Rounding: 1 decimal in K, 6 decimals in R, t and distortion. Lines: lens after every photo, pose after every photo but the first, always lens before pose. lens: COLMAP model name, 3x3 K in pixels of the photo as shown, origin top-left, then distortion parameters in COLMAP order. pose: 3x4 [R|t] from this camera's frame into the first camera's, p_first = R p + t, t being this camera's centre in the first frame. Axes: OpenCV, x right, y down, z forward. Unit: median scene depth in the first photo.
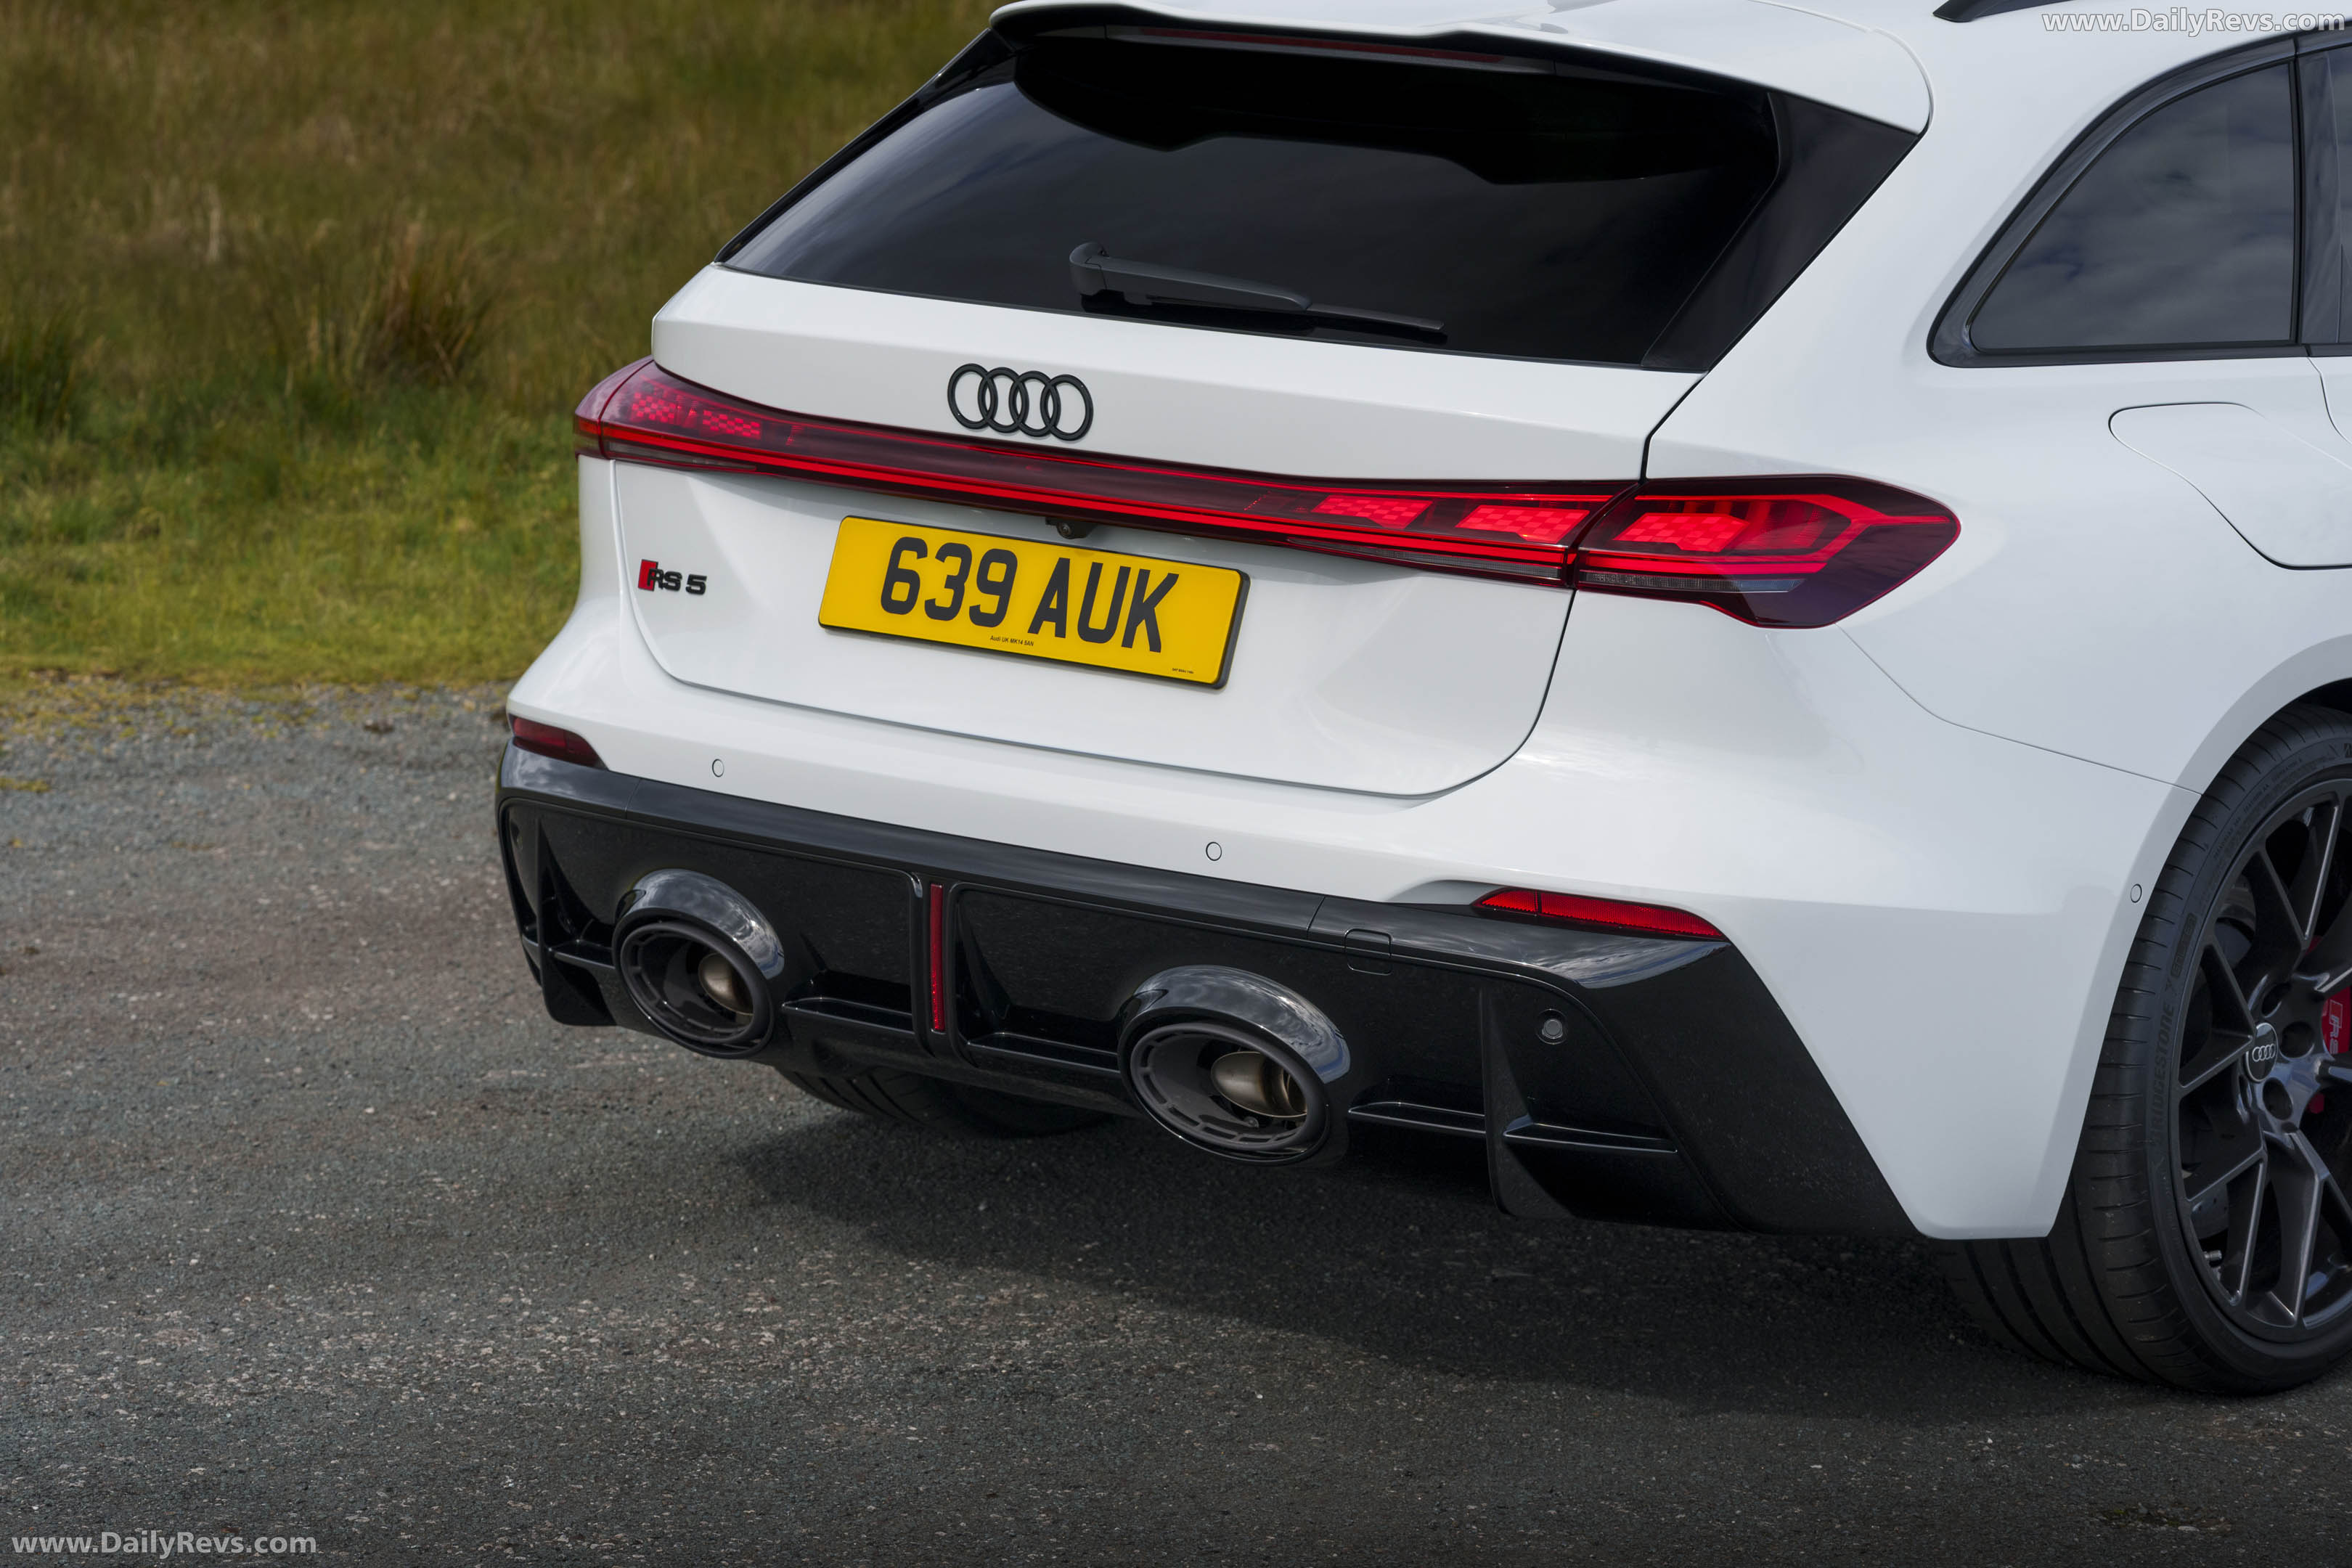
lens RADIAL K [[7764.1, 0, 1174.1], [0, 7764.1, 783.0], [0, 0, 1]] dist [0.052434, 0.000000]
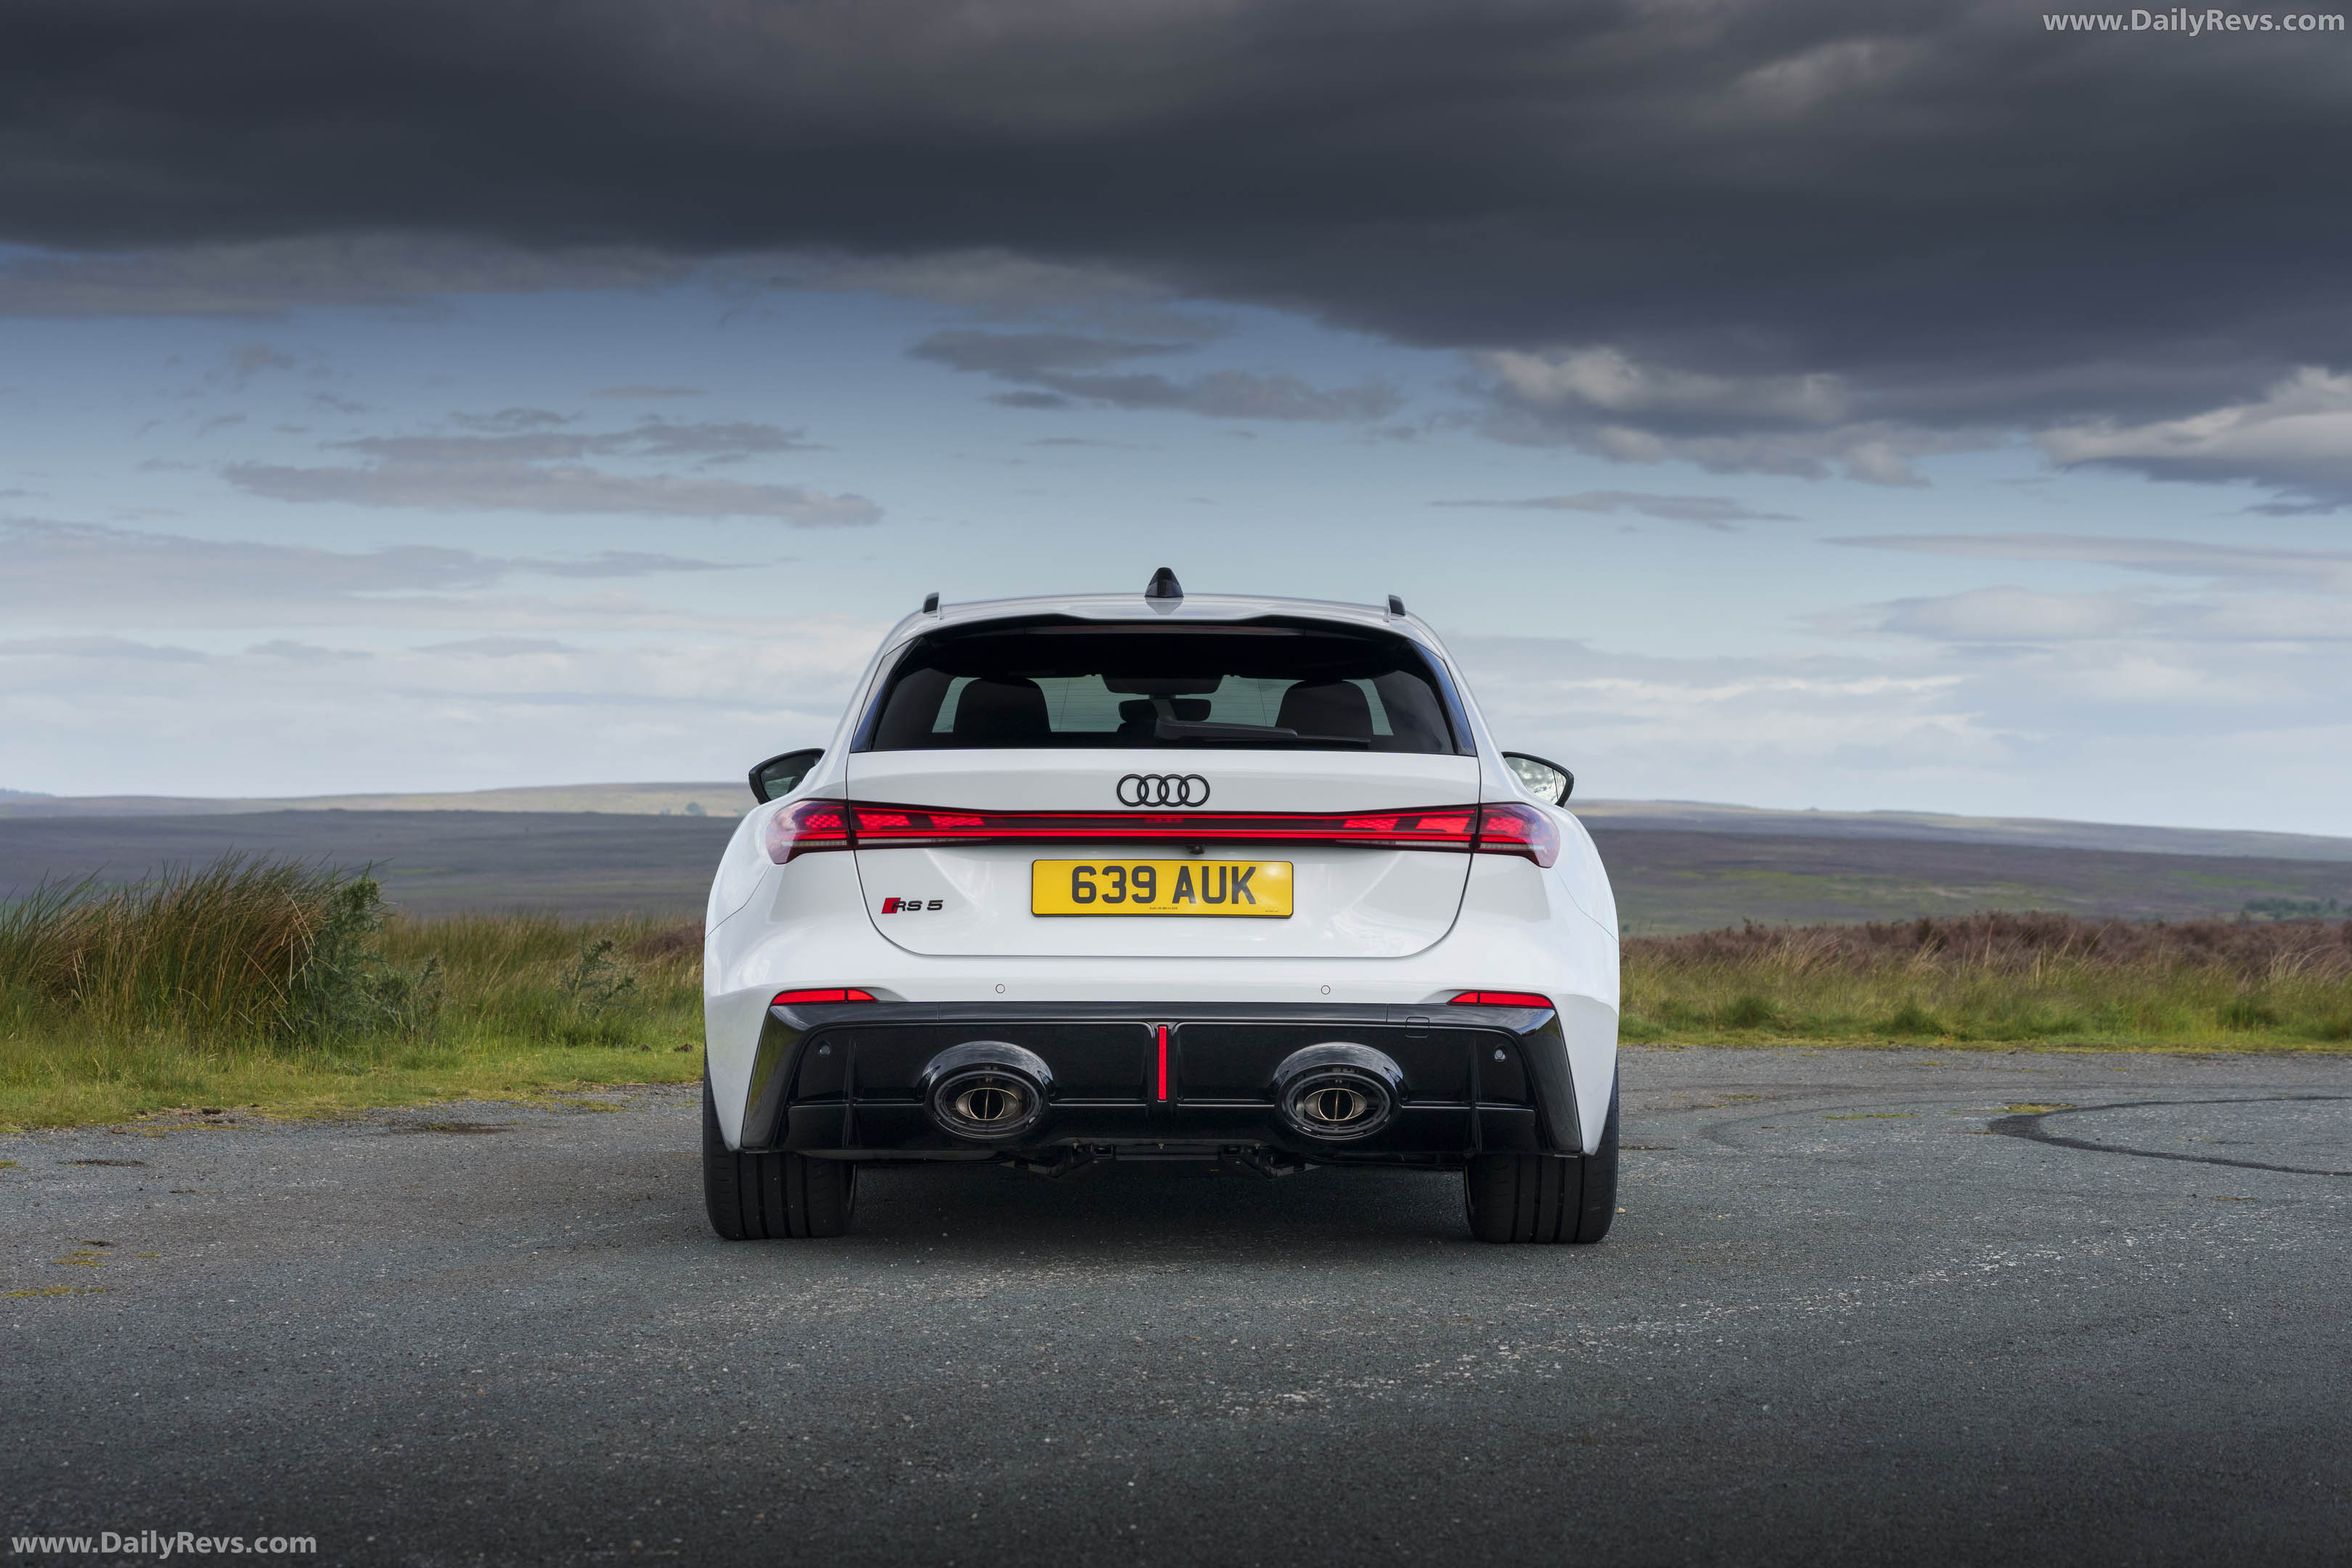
lens RADIAL K [[5134.0, 0, 1174.8], [0, 5134.0, 787.3], [0, 0, 1]] dist [-0.008651, 0.000000]
pose [[0.769259, -0.026905, 0.638371, -0.879463], [0.119552, 0.987529, -0.102443, 0.088929], [-0.627653, 0.155123, 0.762882, -0.033622]]
